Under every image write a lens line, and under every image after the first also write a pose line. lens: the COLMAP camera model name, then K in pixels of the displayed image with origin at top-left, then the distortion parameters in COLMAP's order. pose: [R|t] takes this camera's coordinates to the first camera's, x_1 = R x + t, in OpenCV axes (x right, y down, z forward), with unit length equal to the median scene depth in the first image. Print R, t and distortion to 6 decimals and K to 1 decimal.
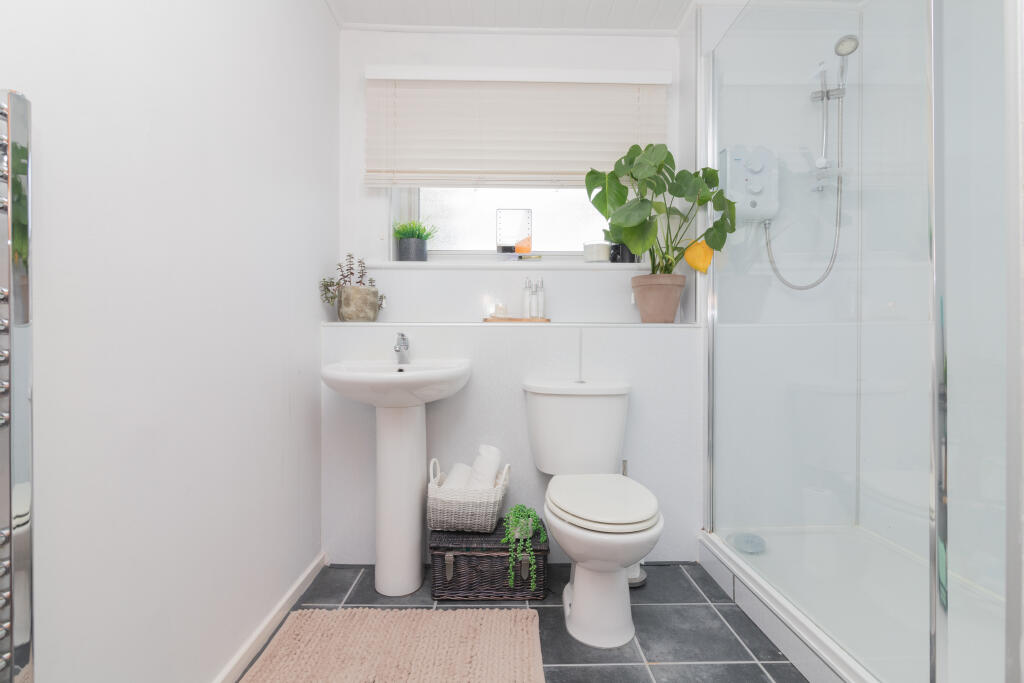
lens RADIAL K [[497.5, 0, 510.5], [0, 497.5, 342.8], [0, 0, 1]] dist [-0.006389, -0.000551]
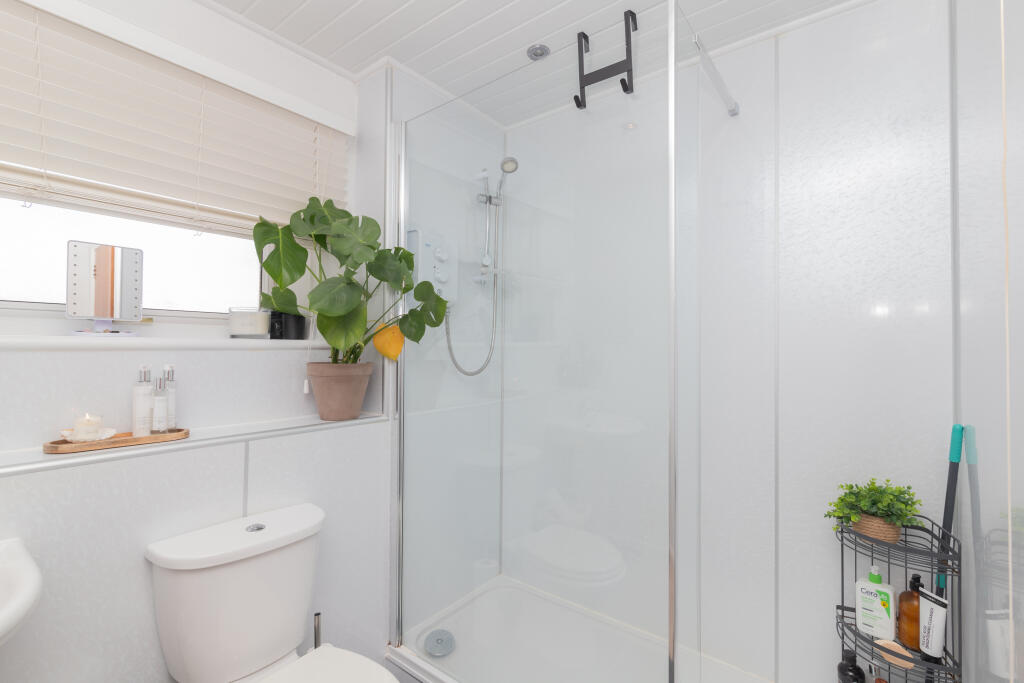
lens RADIAL K [[458.2, 0, 511.6], [0, 458.2, 341.0], [0, 0, 1]] dist [-0.002359, -0.000973]
pose [[0.635367, 0.014157, 0.772081, -0.120810], [-0.005256, 0.999888, -0.014009, -0.165369], [-0.772193, 0.004842, 0.635370, 0.300156]]
